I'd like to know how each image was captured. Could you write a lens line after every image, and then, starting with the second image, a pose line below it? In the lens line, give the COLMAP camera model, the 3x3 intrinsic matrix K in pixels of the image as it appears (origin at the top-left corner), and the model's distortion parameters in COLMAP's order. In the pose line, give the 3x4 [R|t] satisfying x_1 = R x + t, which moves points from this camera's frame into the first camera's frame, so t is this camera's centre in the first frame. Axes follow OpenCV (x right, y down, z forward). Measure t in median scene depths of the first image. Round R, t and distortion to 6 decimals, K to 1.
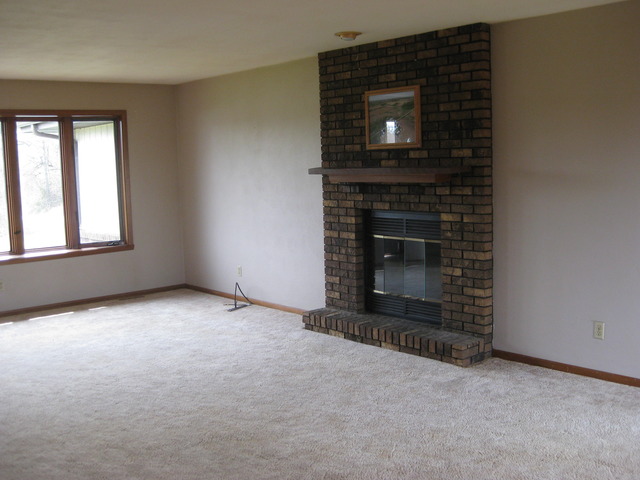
lens RADIAL K [[706.4, 0, 320.3], [0, 706.4, 237.6], [0, 0, 1]] dist [-0.122653, 0.000000]
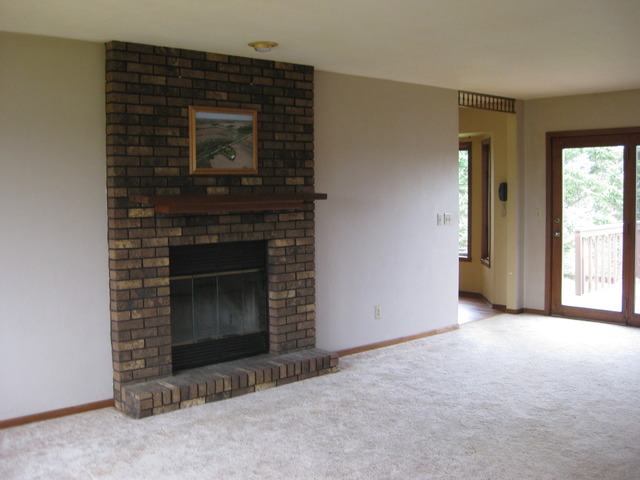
lens RADIAL K [[706.4, 0, 305.8], [0, 706.4, 239.5], [0, 0, 1]] dist [-0.122653, 0.000000]
pose [[0.023463, -0.045412, 0.998693, -0.835845], [0.118371, 0.992067, 0.042330, -0.072062], [-0.992692, 0.117223, 0.028652, 0.916106]]
